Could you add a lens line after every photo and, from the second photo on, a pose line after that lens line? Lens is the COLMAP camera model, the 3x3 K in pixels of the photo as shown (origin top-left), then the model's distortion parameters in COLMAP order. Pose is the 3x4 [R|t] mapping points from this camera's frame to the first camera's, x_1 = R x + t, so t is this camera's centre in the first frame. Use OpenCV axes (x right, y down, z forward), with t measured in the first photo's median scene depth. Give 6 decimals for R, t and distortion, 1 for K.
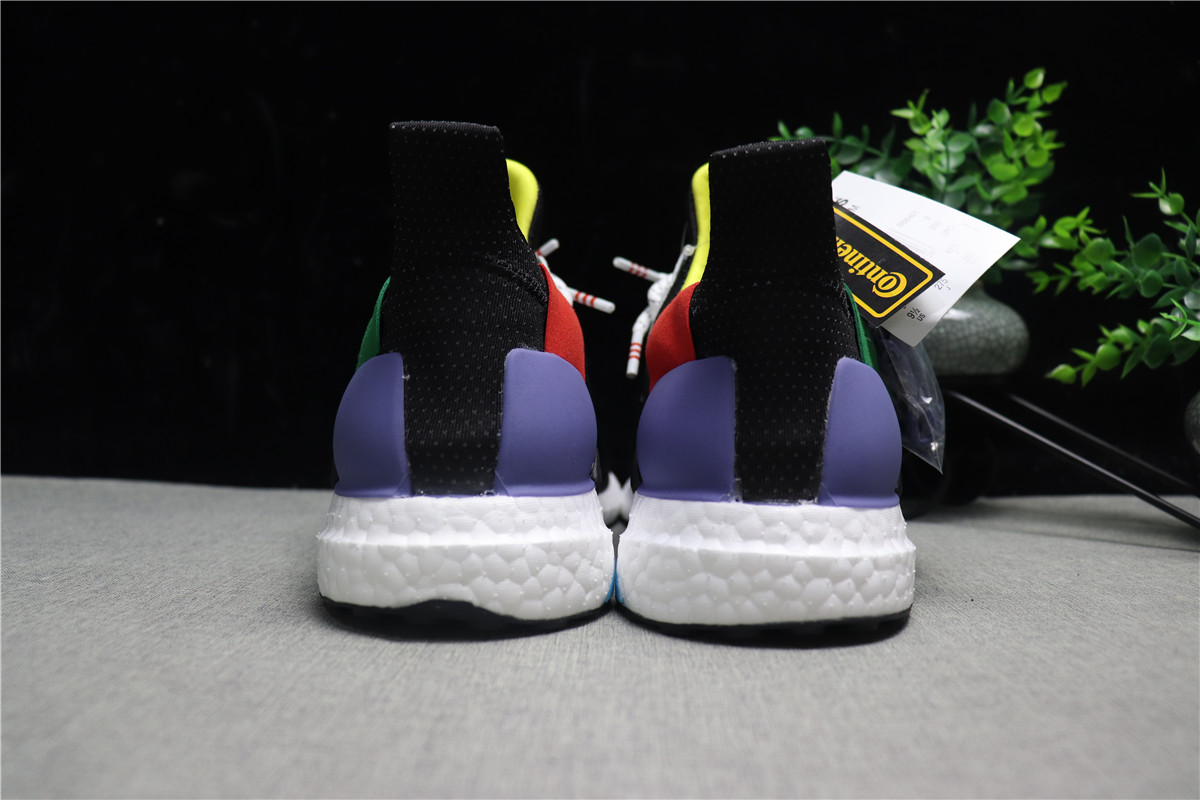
lens RADIAL K [[991.6, 0, 600.0], [0, 991.6, 400.0], [0, 0, 1]] dist [-0.175105, 0.146635]
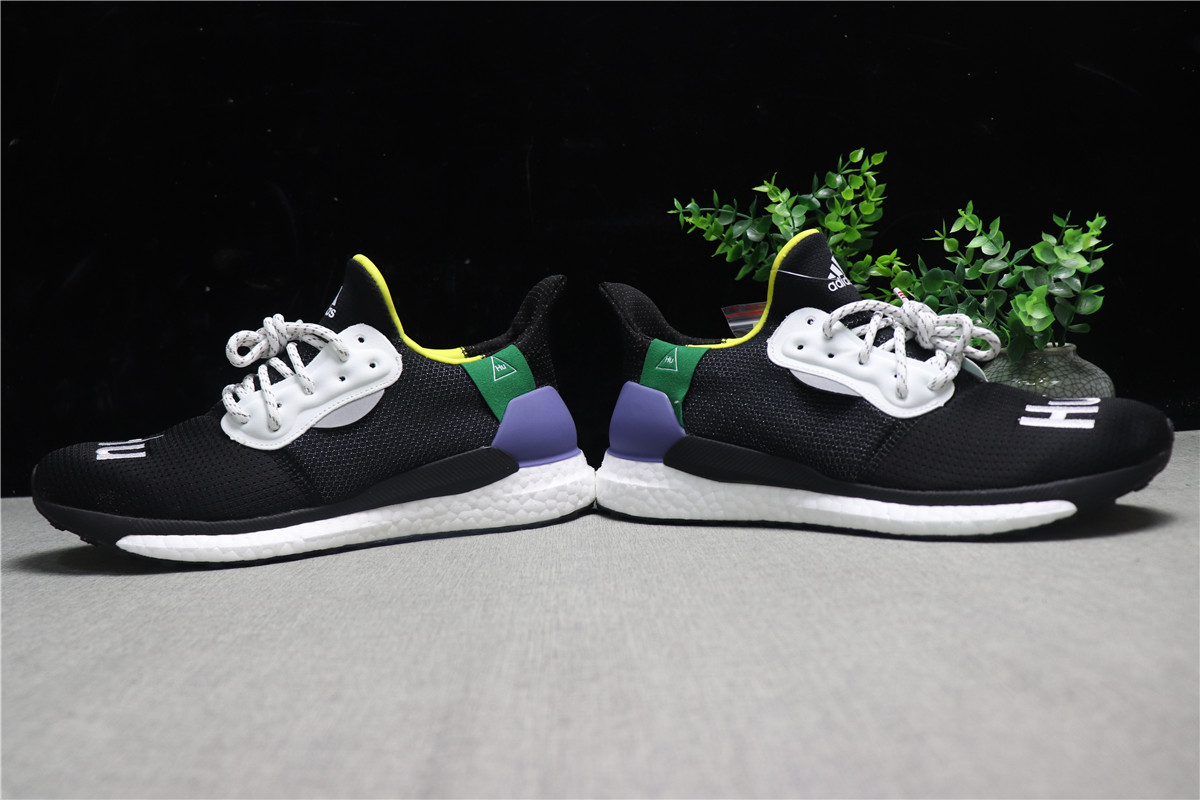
lens RADIAL K [[1037.6, 0, 600.0], [0, 1037.6, 400.0], [0, 0, 1]] dist [-0.212648, 0.201306]
pose [[0.996793, -0.067935, 0.042290, -0.000189], [0.066817, 0.997392, 0.027305, -0.051360], [-0.044035, -0.024391, 0.998732, -0.490211]]
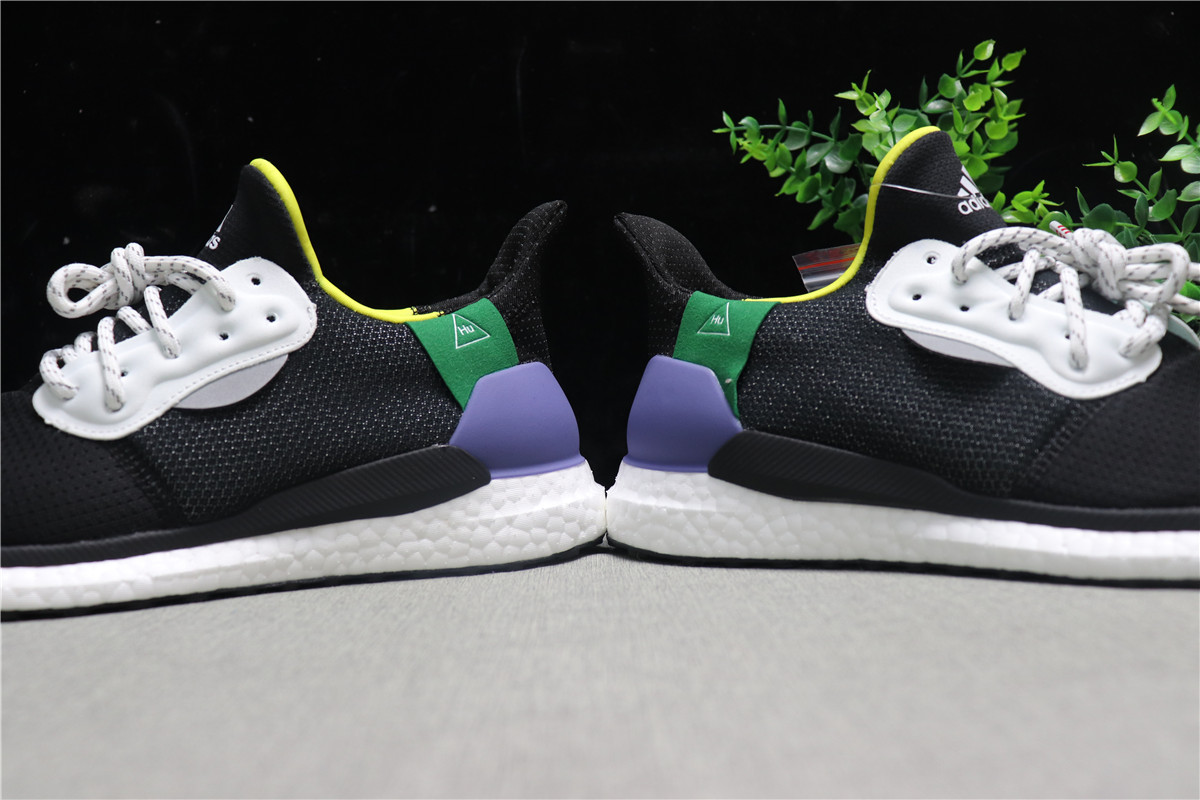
lens RADIAL K [[1232.8, 0, 600.0], [0, 1232.8, 400.0], [0, 0, 1]] dist [-0.156122, 0.226534]
pose [[0.998013, -0.056056, 0.028766, 0.012907], [0.056792, 0.998062, -0.025452, 0.028098], [-0.027283, 0.027036, 0.999262, -0.220350]]
